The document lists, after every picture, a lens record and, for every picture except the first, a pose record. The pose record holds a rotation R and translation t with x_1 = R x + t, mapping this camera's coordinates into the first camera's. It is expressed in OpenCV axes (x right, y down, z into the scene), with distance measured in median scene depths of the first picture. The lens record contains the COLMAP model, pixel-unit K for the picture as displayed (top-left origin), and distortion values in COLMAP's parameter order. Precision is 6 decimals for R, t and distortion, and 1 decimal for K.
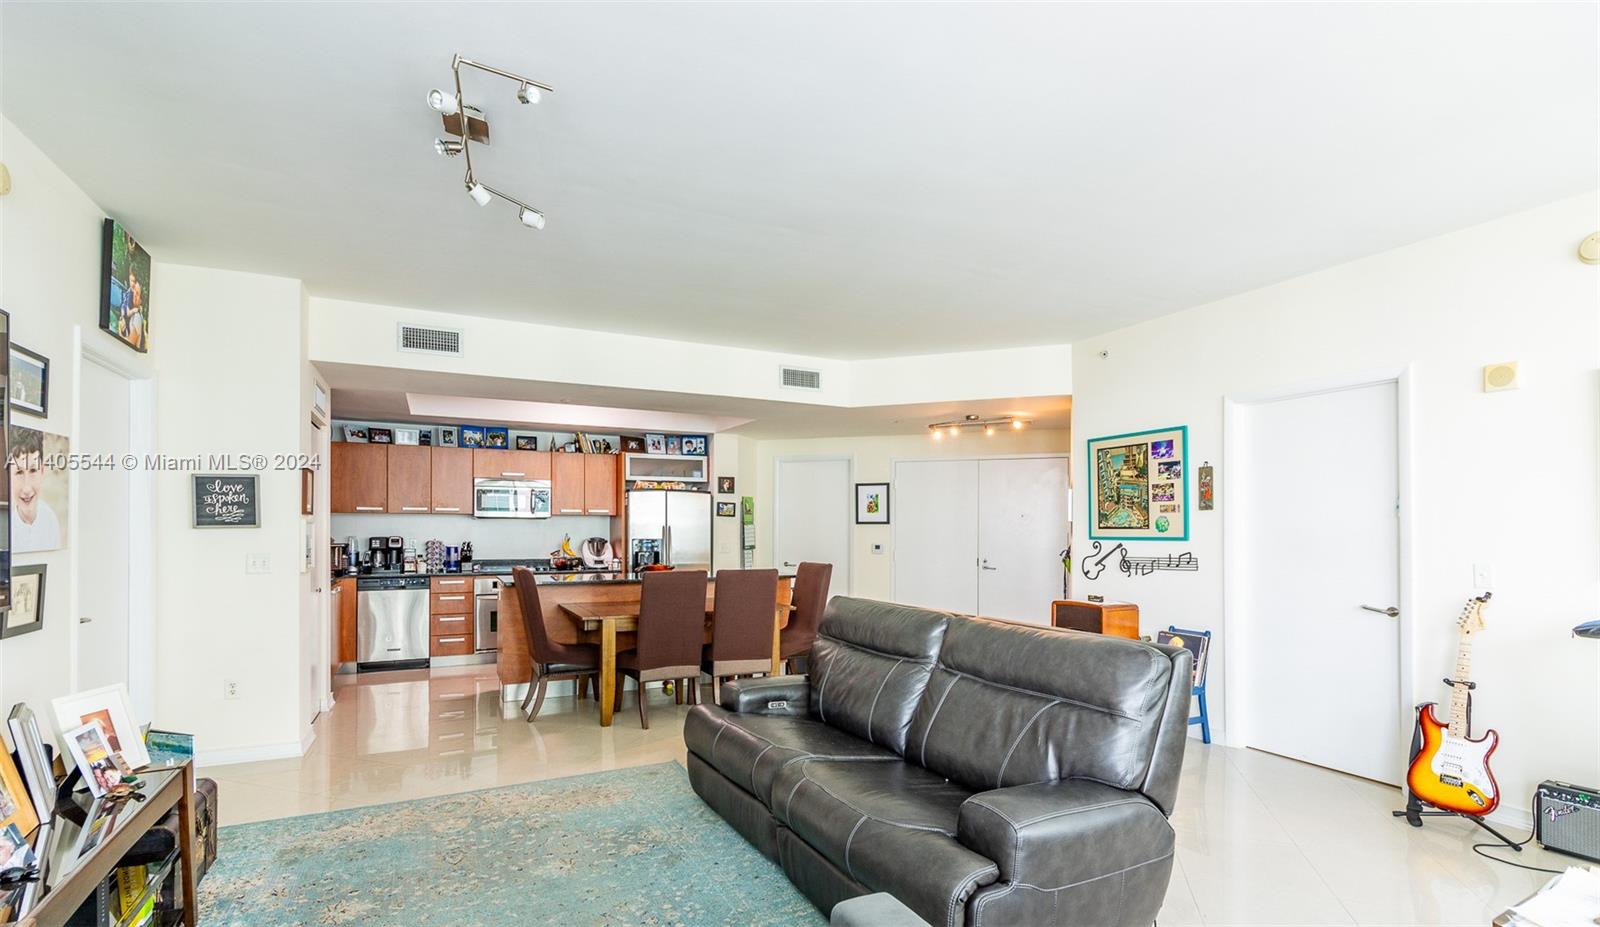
lens RADIAL K [[742.7, 0, 798.3], [0, 742.7, 532.7], [0, 0, 1]] dist [0.002123, 0.000868]
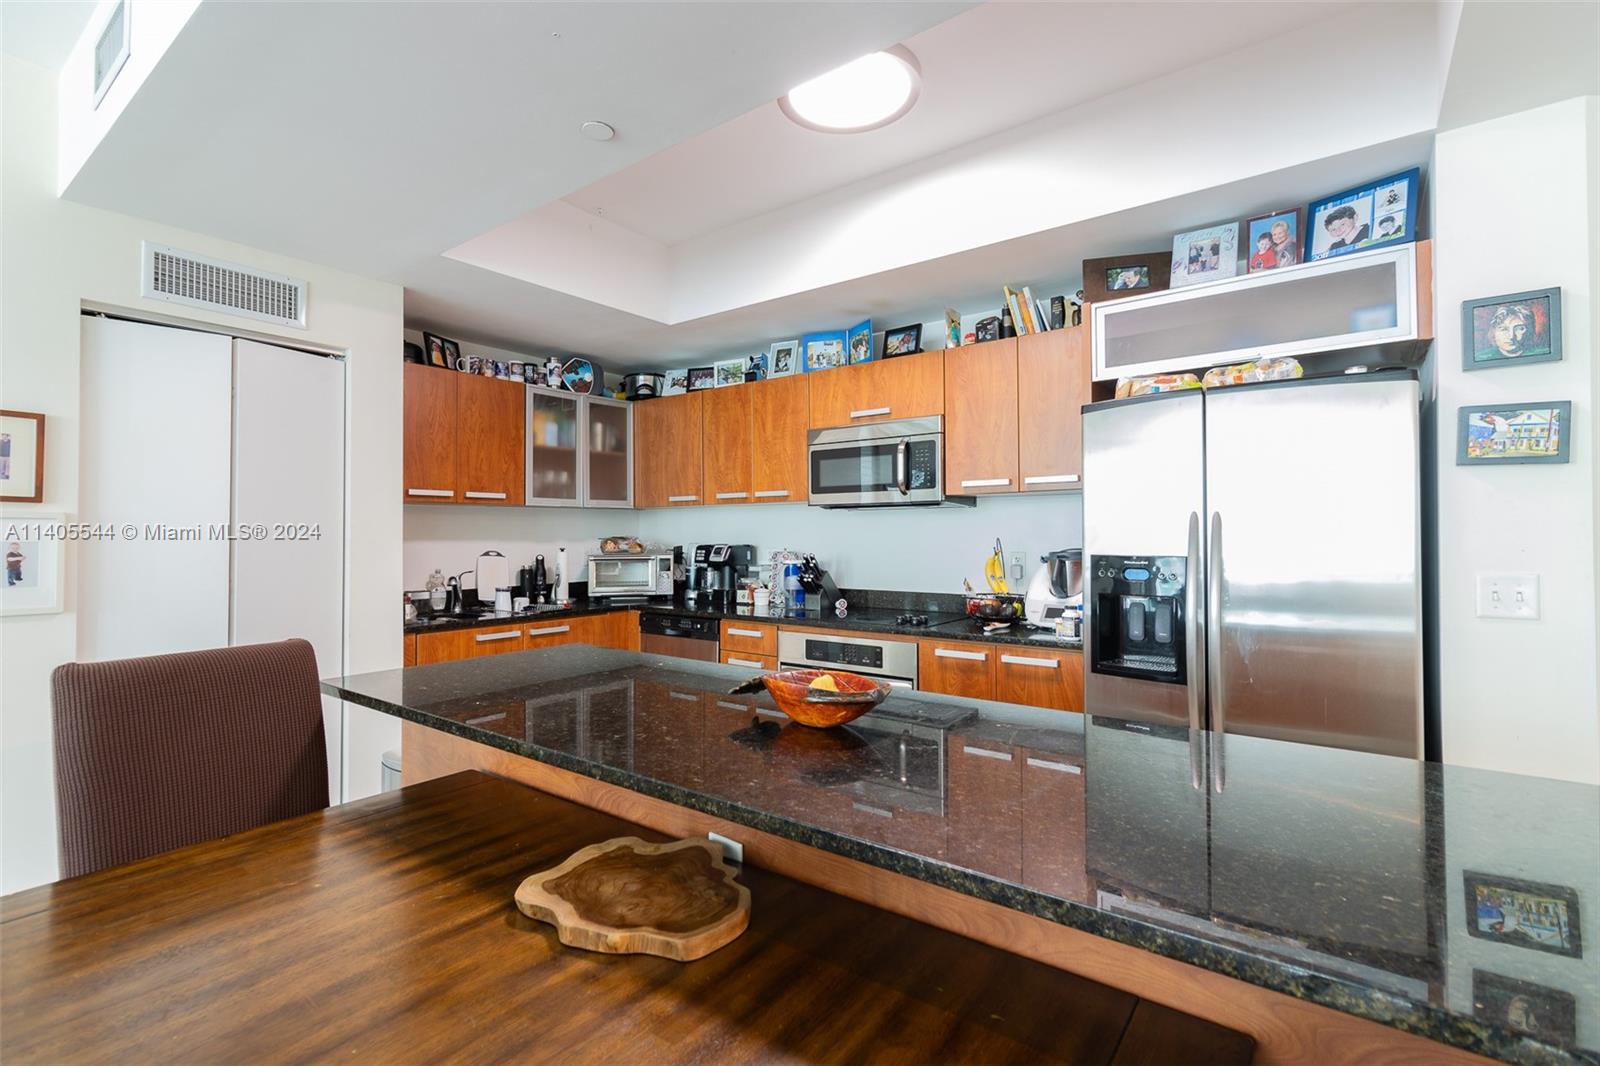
lens RADIAL K [[740.2, 0, 789.2], [0, 740.2, 527.3], [0, 0, 1]] dist [0.005443, -0.000874]
pose [[0.445905, -0.014654, -0.894961, 0.010973], [0.003260, 0.999886, -0.014747, 0.000631], [0.895075, 0.003658, 0.445902, 0.716069]]
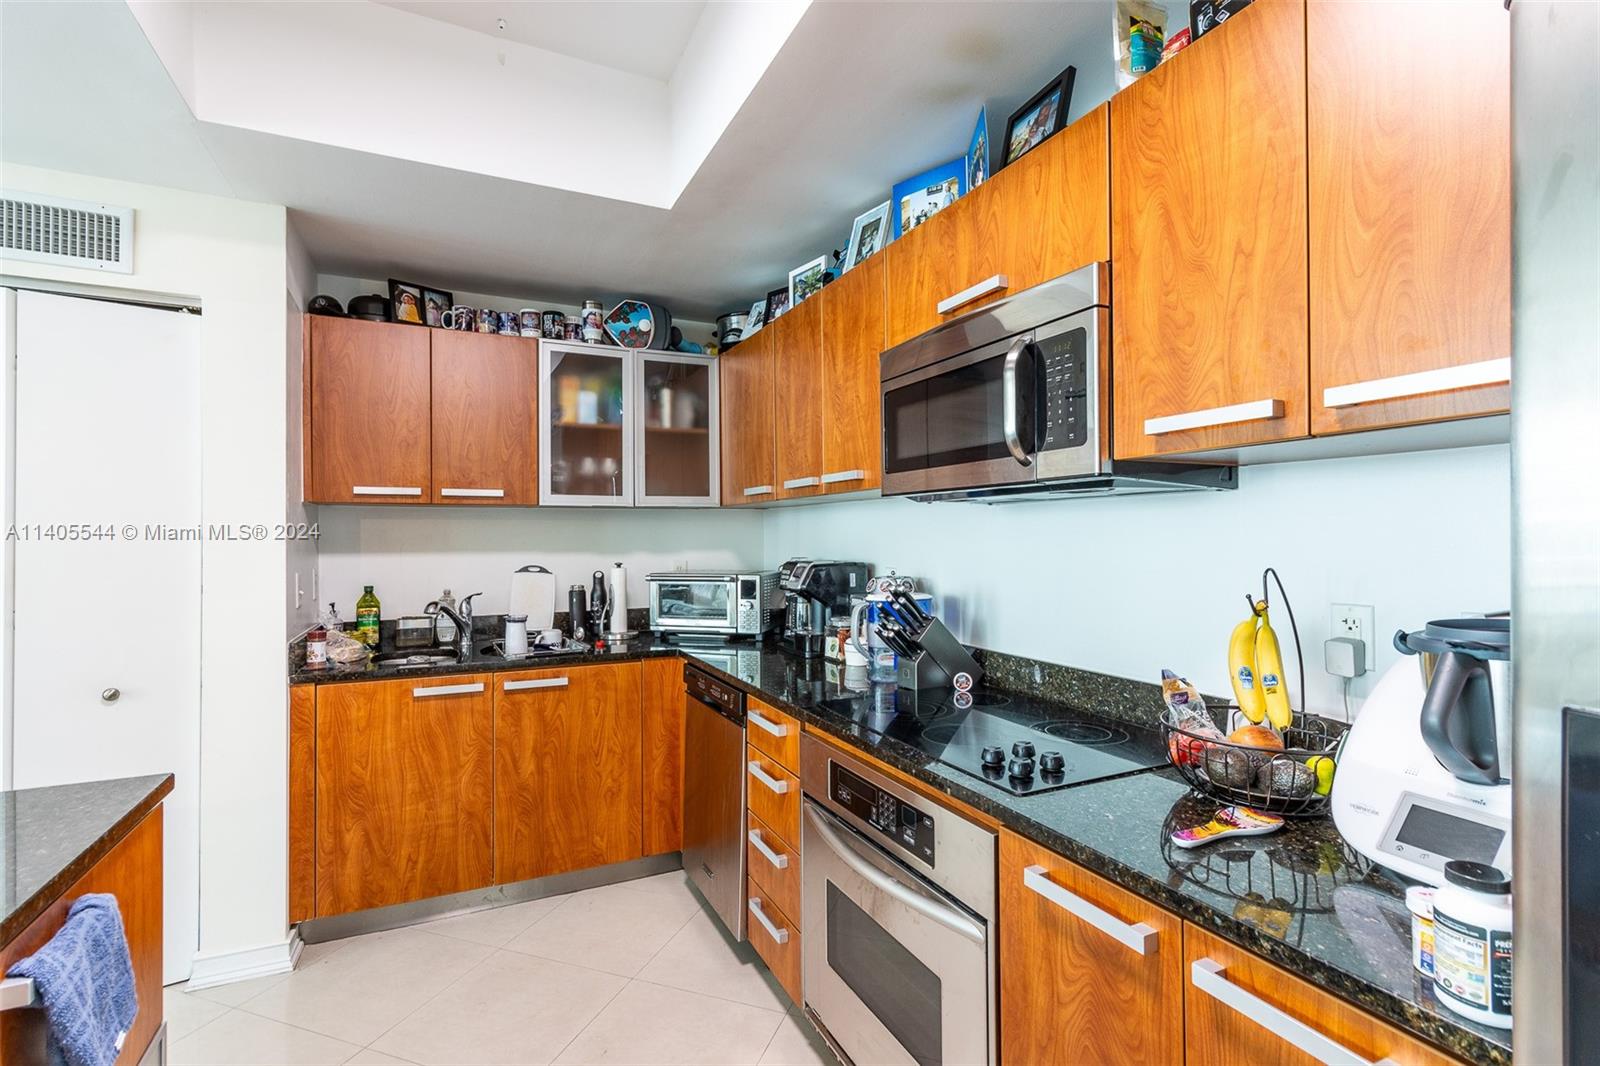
lens RADIAL K [[740.2, 0, 791.1], [0, 740.2, 531.9], [0, 0, 1]] dist [0.005443, -0.000874]
pose [[-0.019852, -0.009681, -0.999756, -0.155208], [0.001081, 0.999952, -0.009705, -0.005420], [0.999802, -0.001273, -0.019840, 0.913536]]
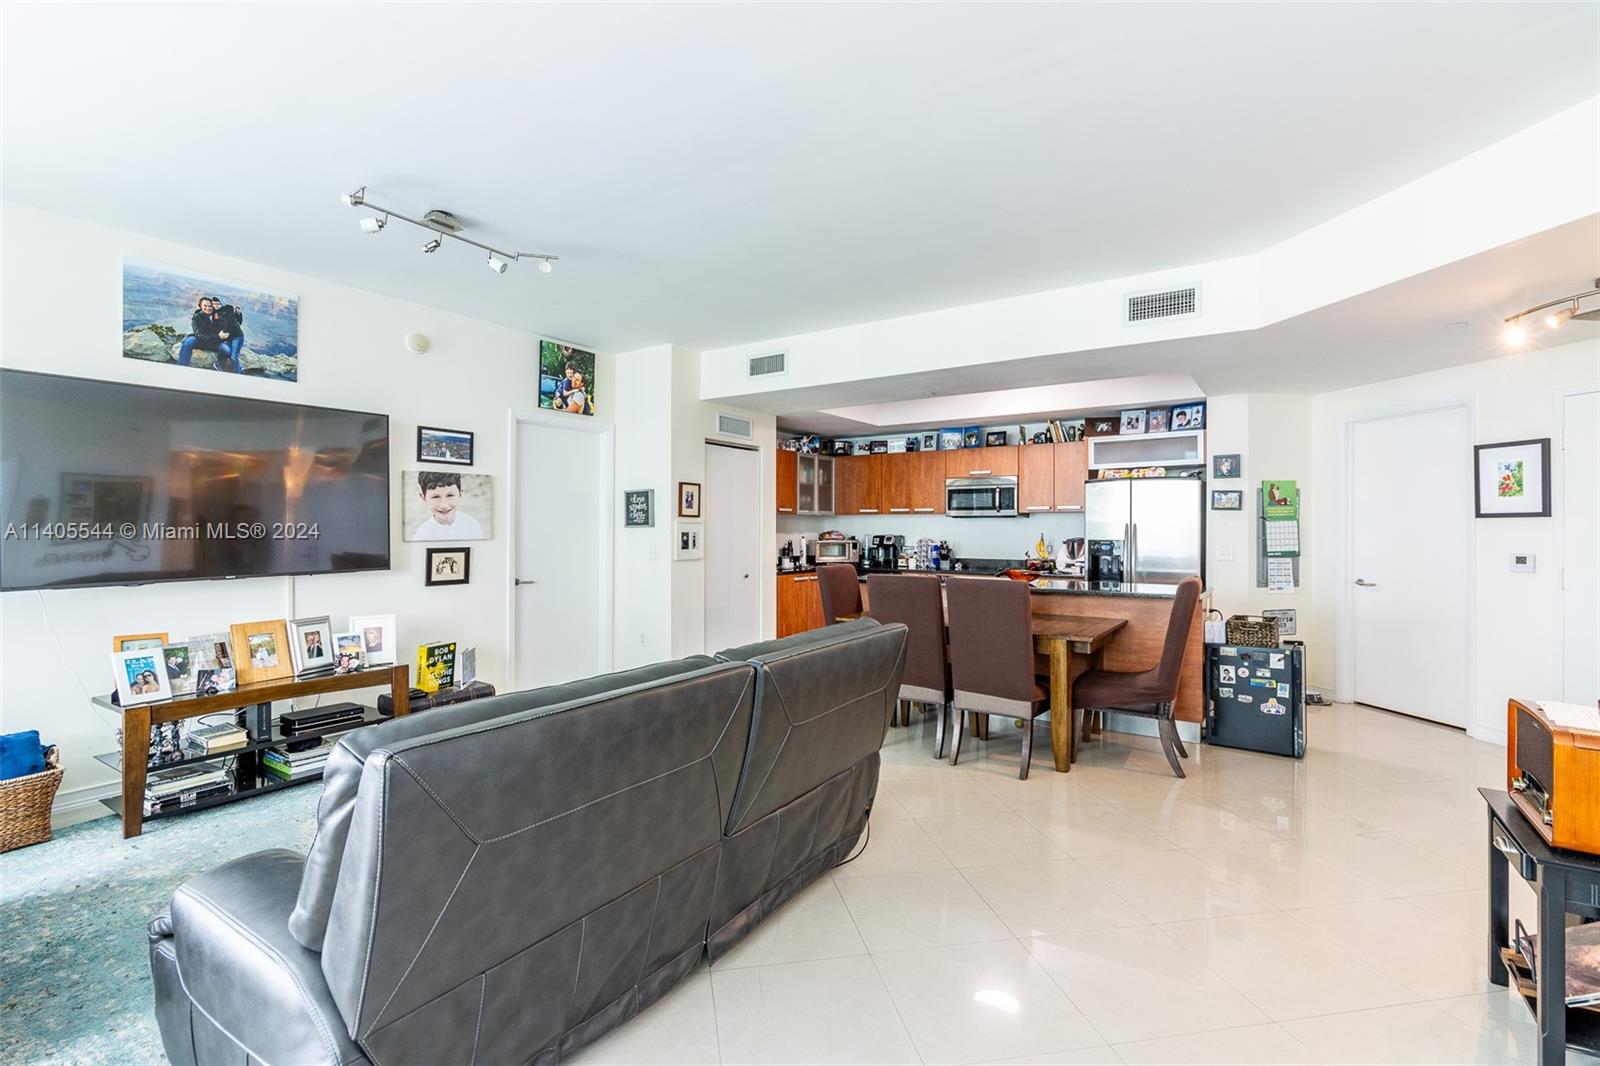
lens RADIAL K [[740.2, 0, 793.9], [0, 740.2, 527.3], [0, 0, 1]] dist [0.005443, -0.000874]
pose [[0.490898, -0.003319, -0.871211, 0.333791], [-0.003249, 0.999979, -0.005641, 0.000324], [0.871211, 0.005600, 0.490877, 0.292954]]
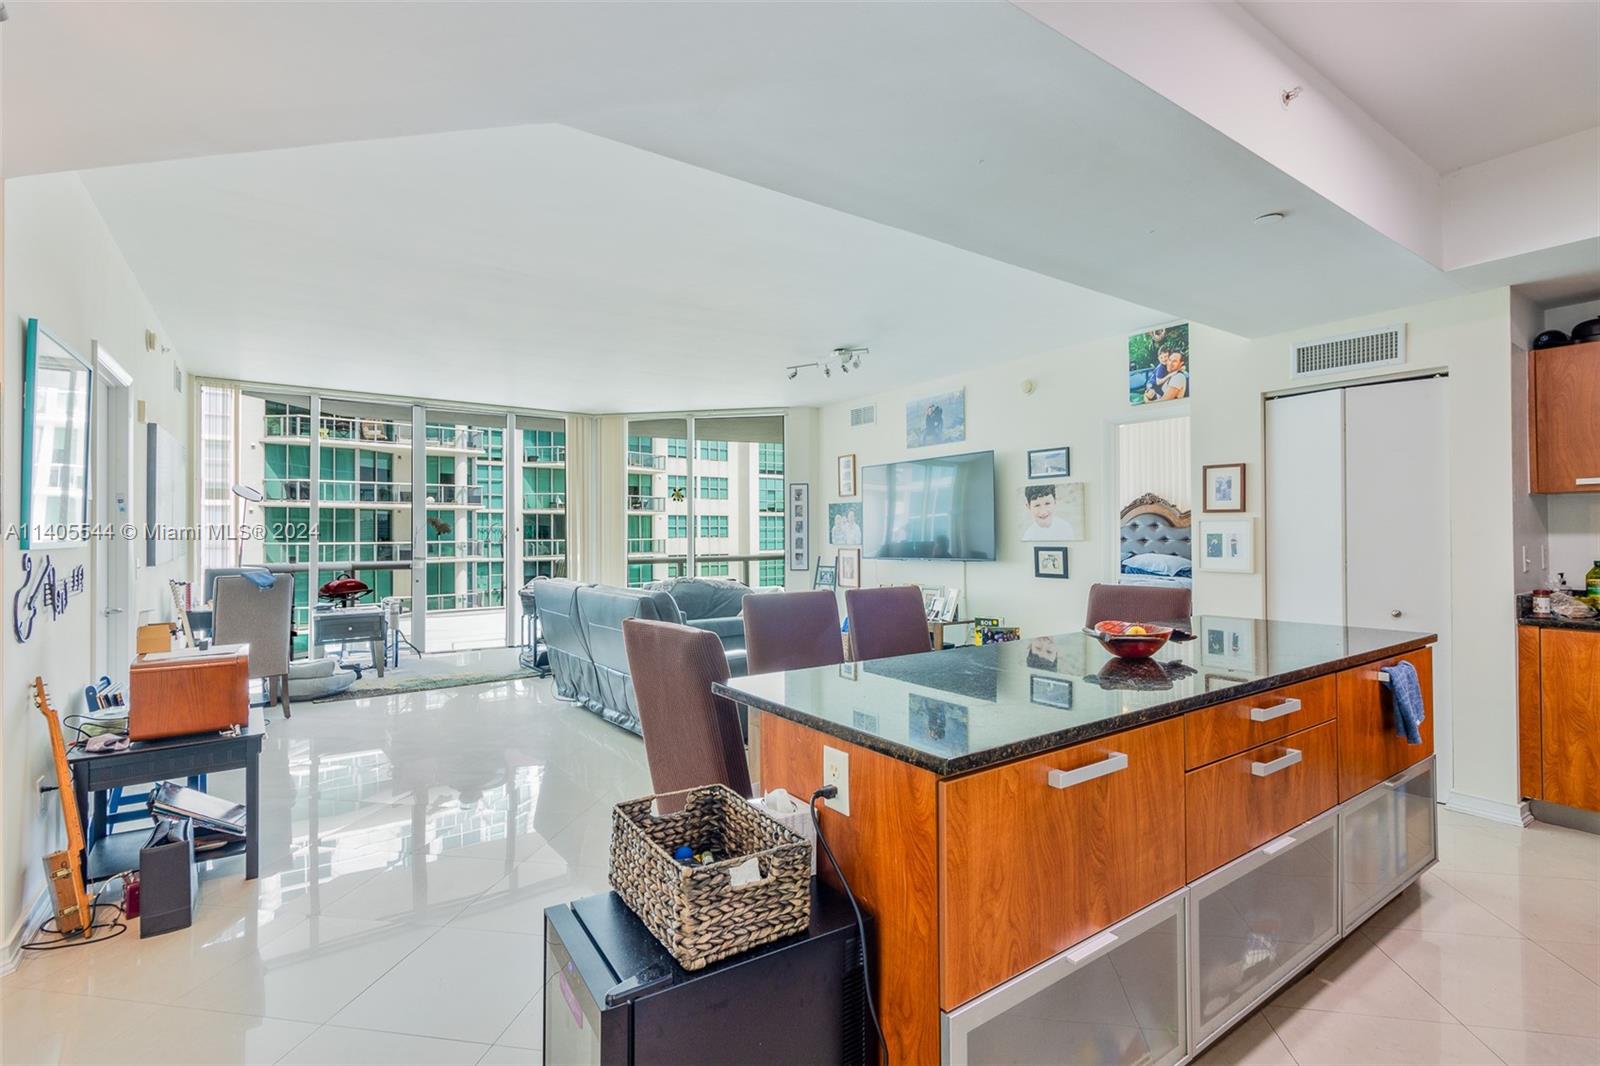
lens RADIAL K [[740.2, 0, 794.6], [0, 740.2, 528.6], [0, 0, 1]] dist [0.005443, -0.000874]
pose [[-0.988031, 0.003752, -0.154211, 0.016601], [0.004463, 0.999981, -0.004267, -0.001562], [0.154192, -0.004904, -0.988029, 1.057088]]
